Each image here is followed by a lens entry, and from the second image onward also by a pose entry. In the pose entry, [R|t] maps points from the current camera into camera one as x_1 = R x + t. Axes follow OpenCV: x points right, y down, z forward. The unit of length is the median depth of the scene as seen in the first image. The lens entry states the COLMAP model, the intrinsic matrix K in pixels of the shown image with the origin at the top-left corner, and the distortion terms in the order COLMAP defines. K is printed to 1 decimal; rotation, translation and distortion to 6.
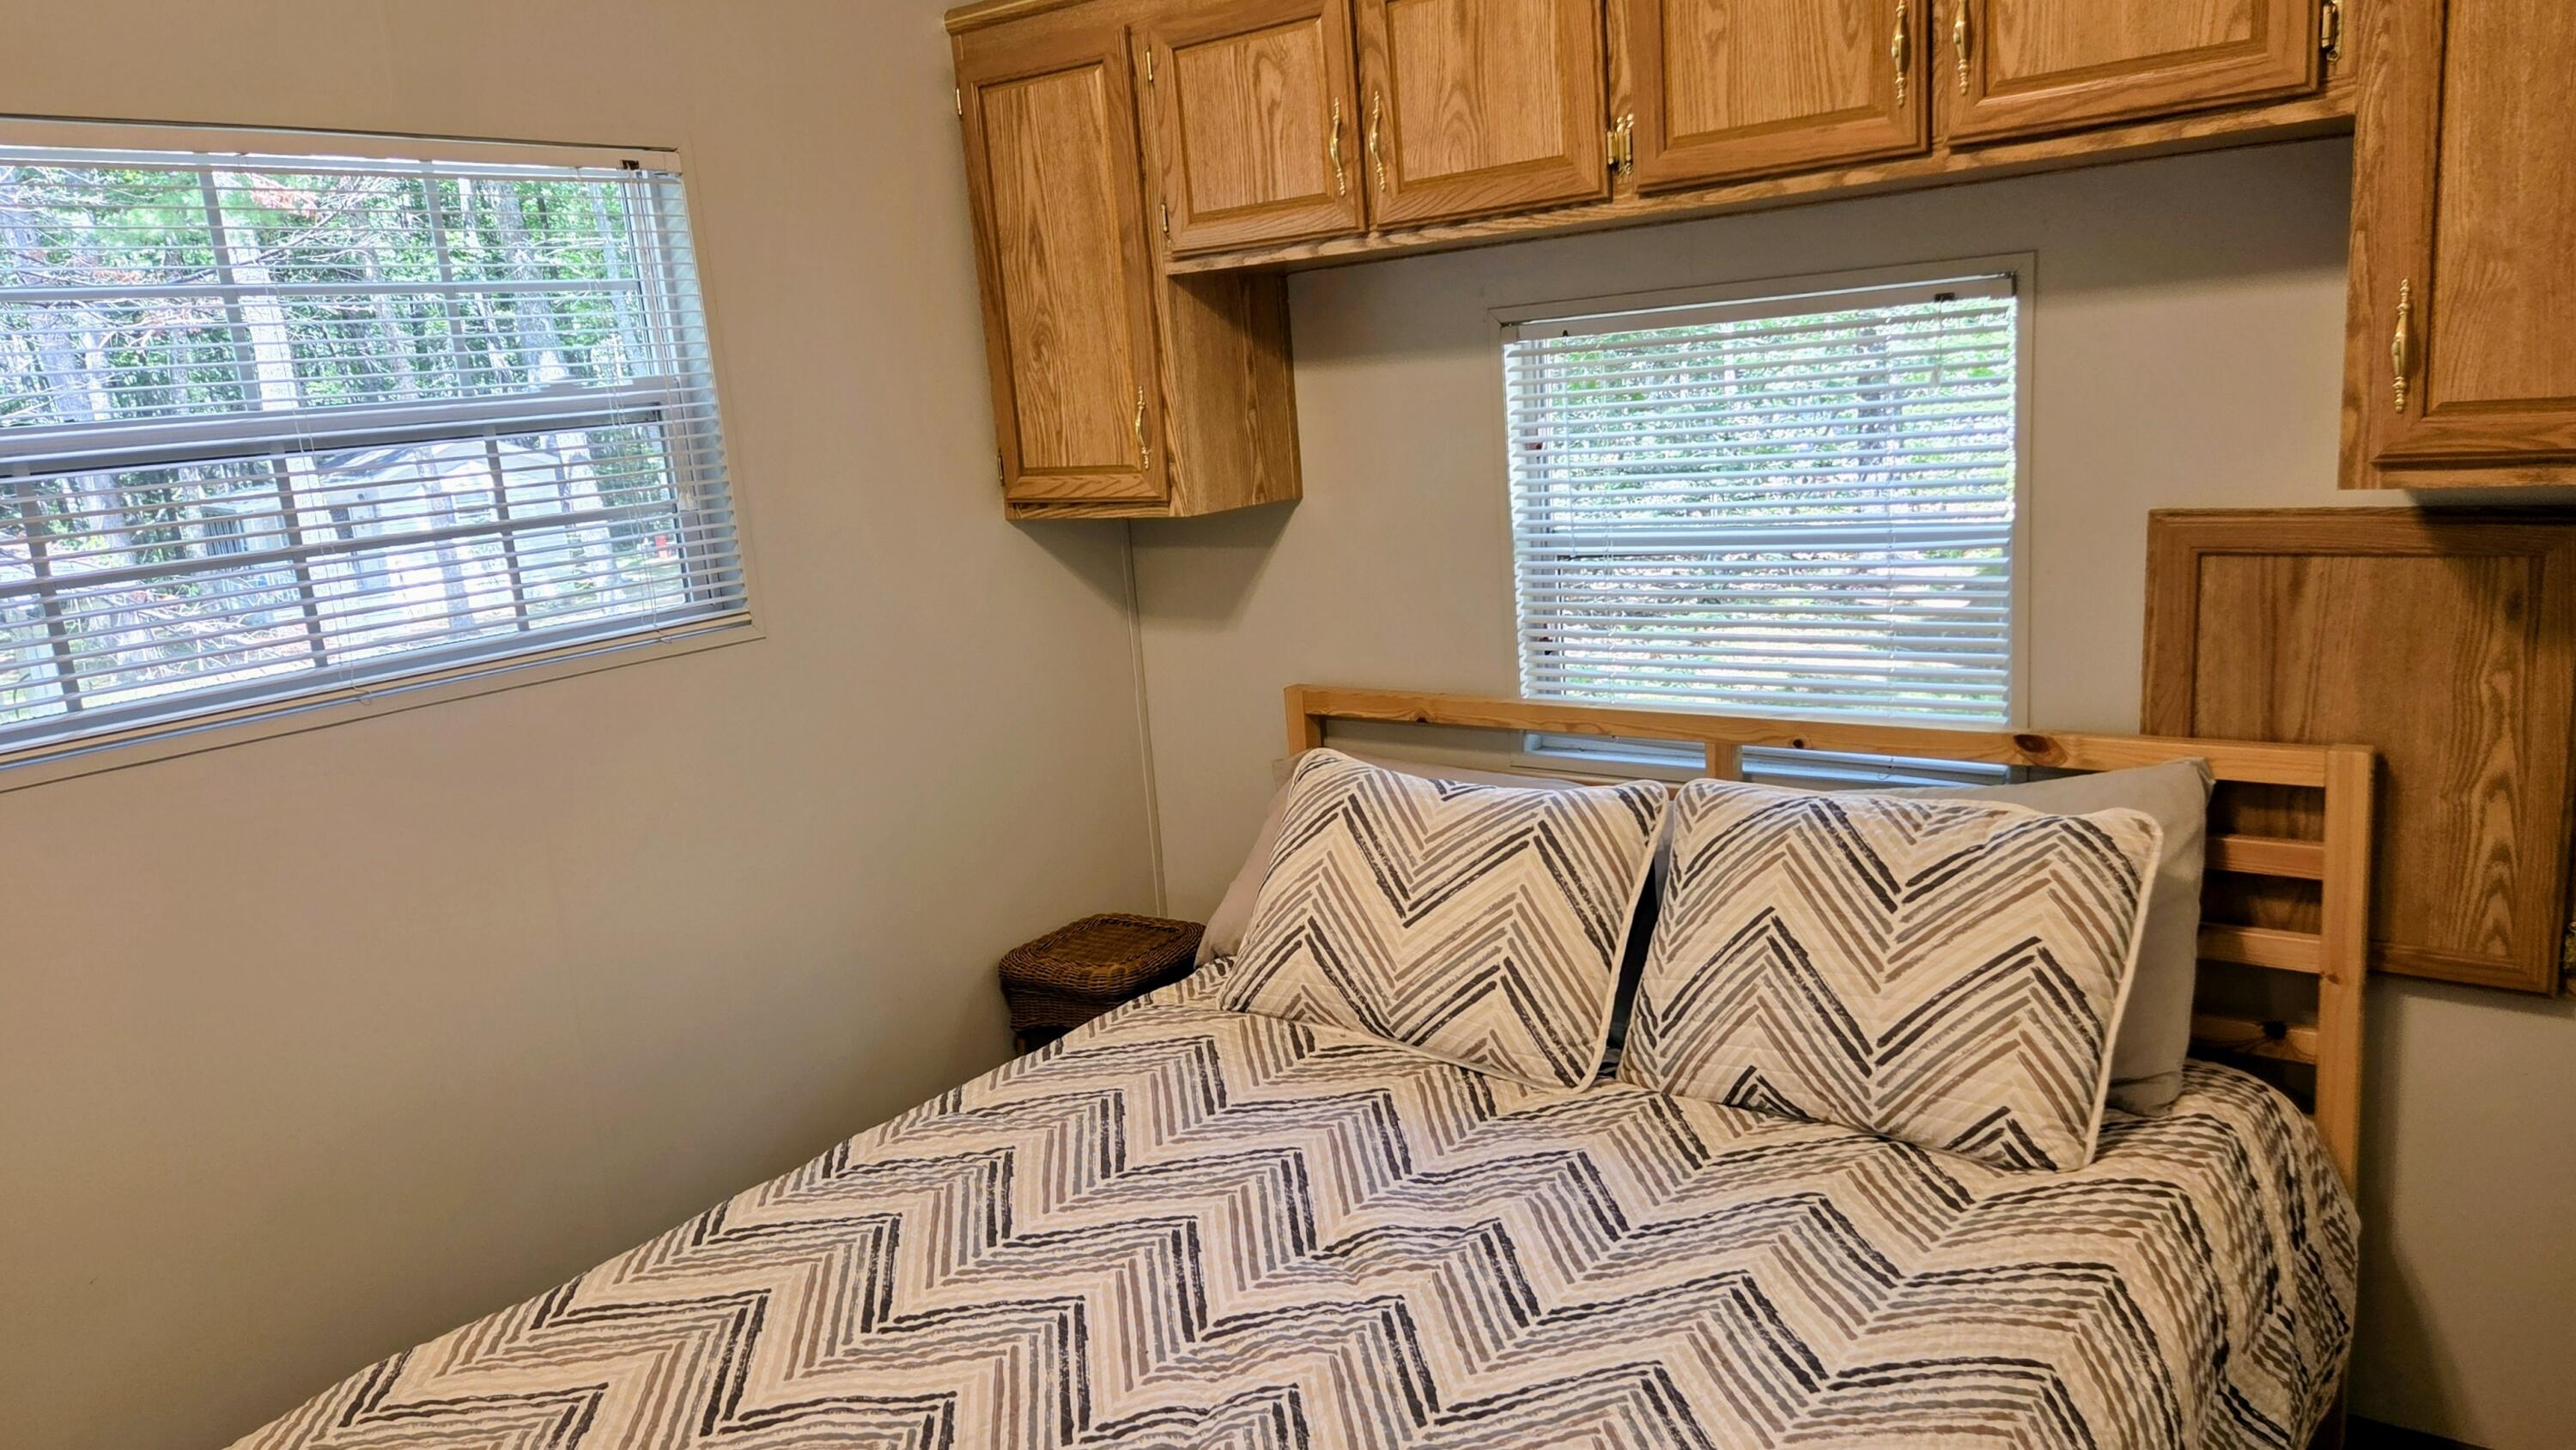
lens RADIAL K [[1793.5, 0, 1281.4], [0, 1793.5, 719.0], [0, 0, 1]] dist [0.077416, -0.064187]
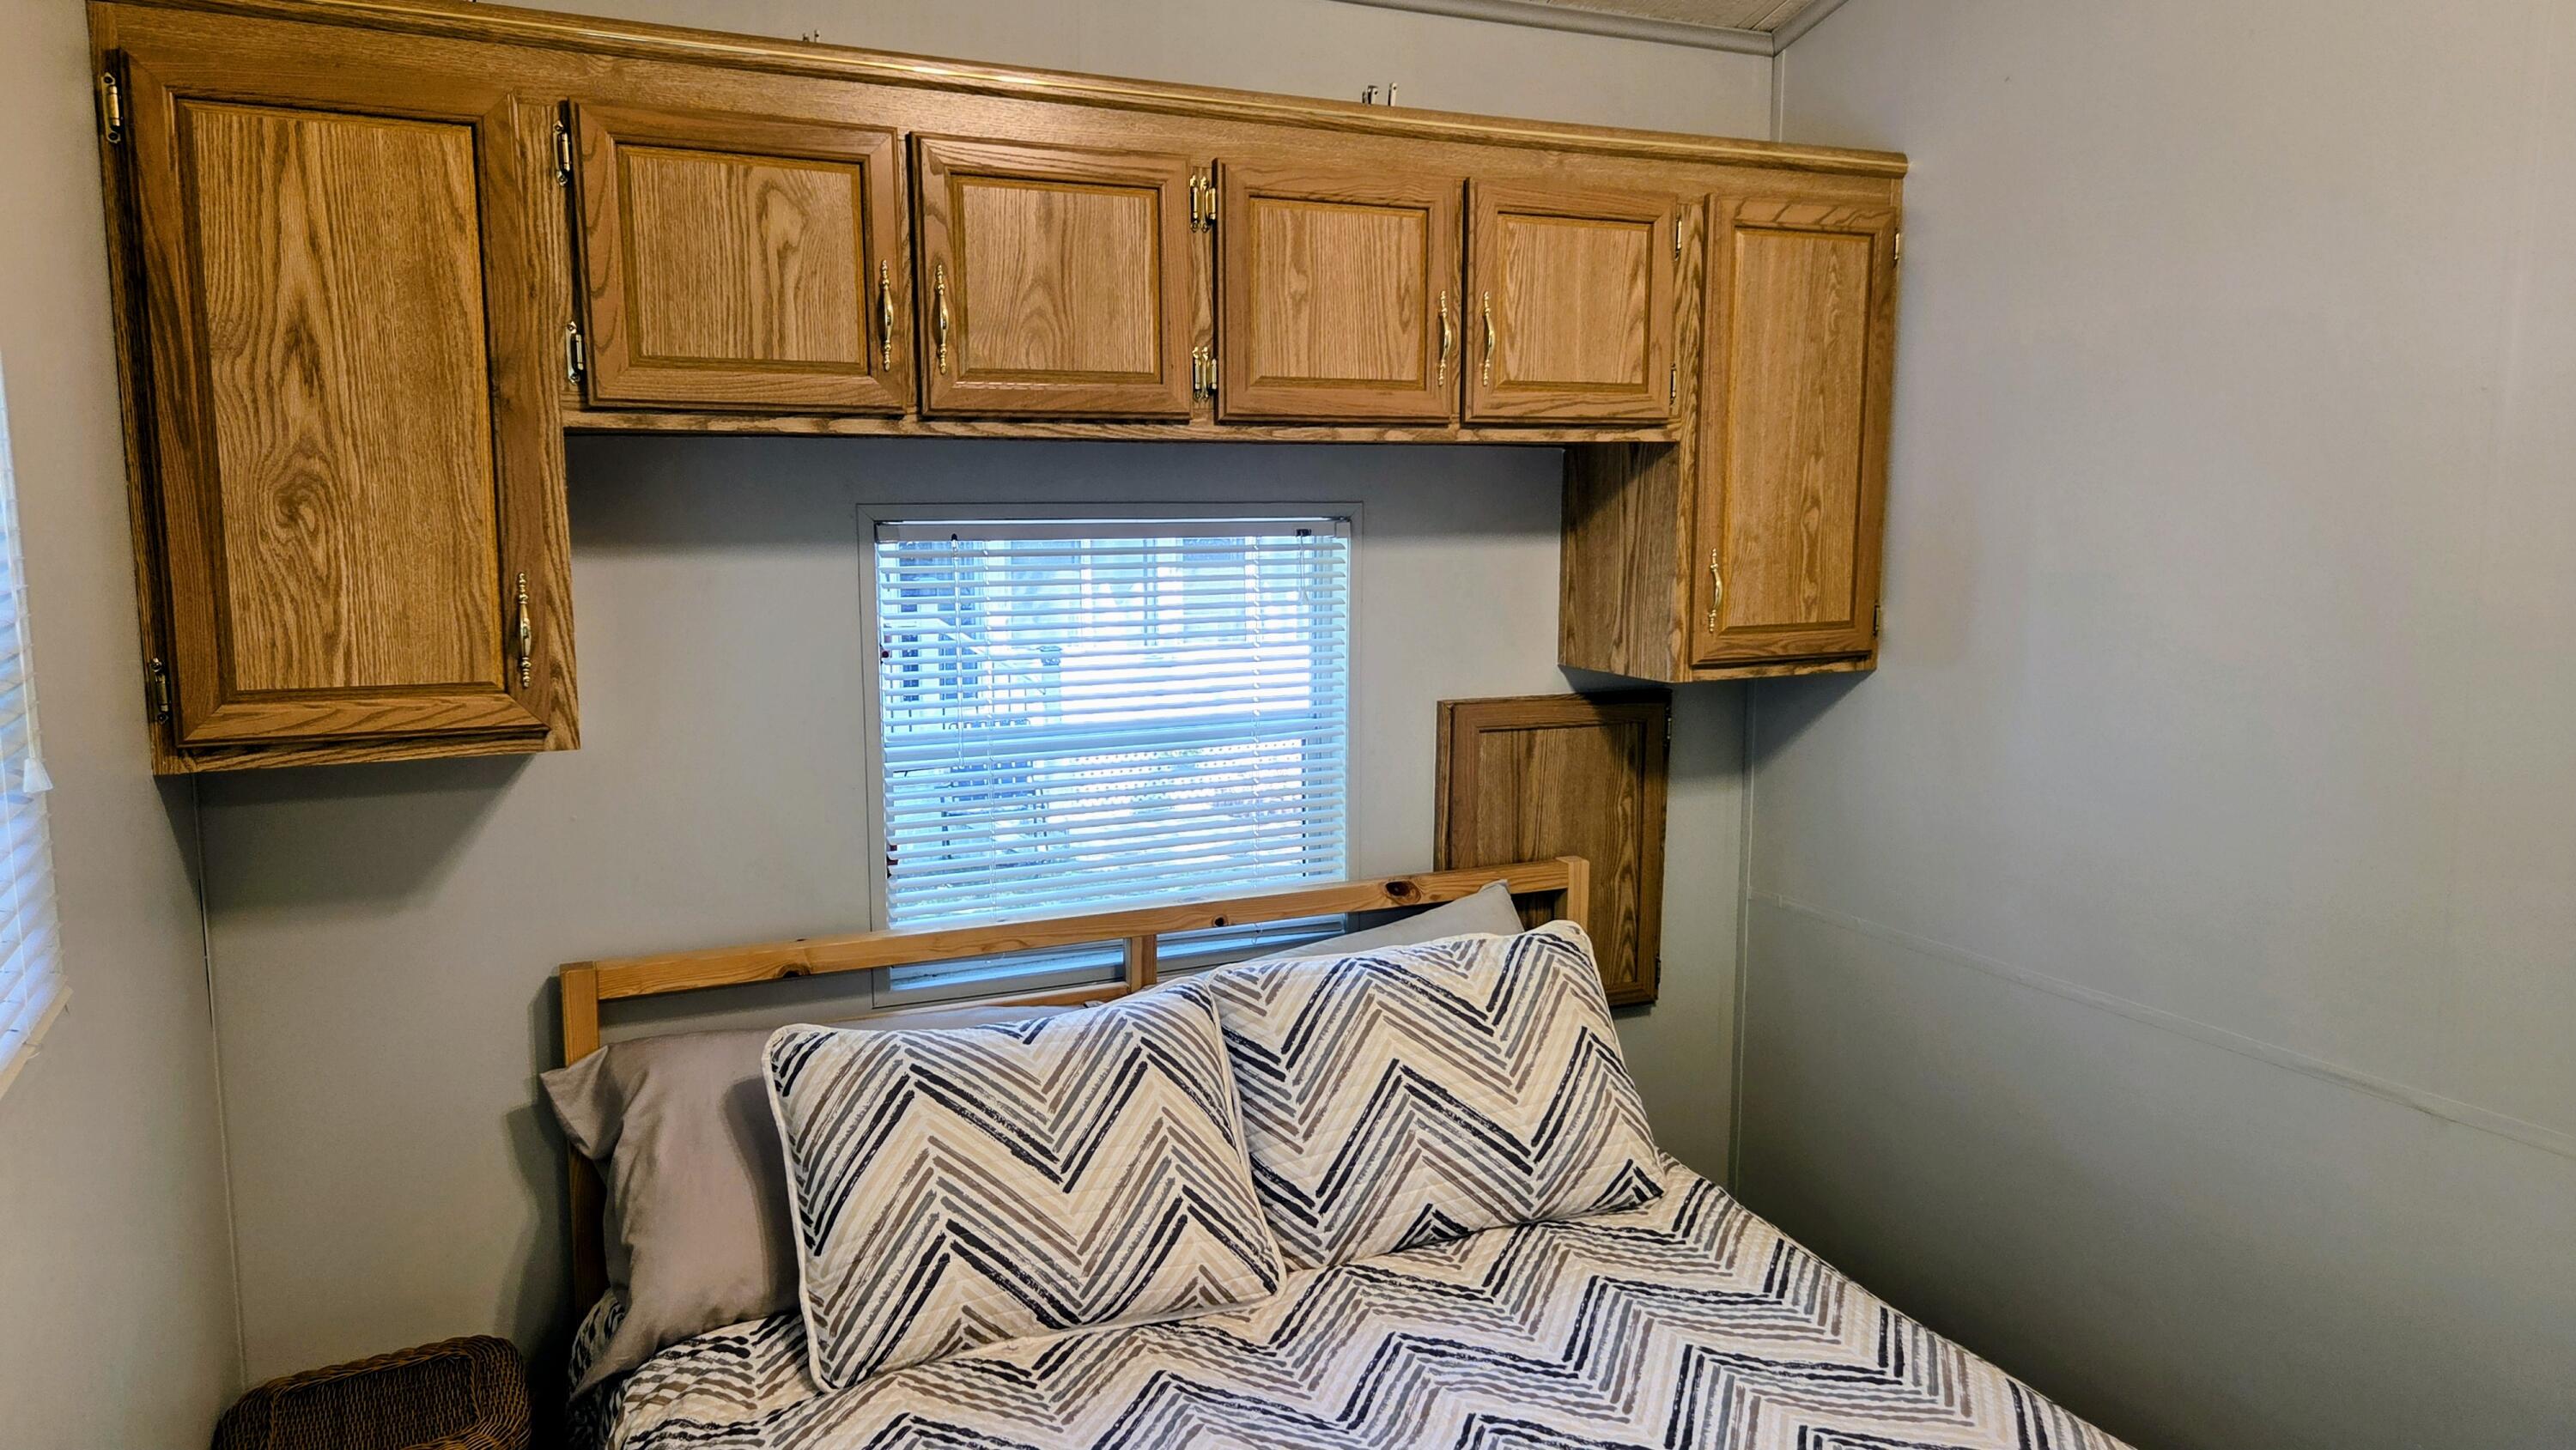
lens RADIAL K [[1725.3, 0, 1287.8], [0, 1725.3, 688.3], [0, 0, 1]] dist [0.084675, -0.067087]
pose [[0.449045, -0.023757, 0.893193, -0.671395], [0.136266, 0.989774, -0.042180, -0.082352], [-0.883057, 0.140653, 0.447690, 0.510104]]
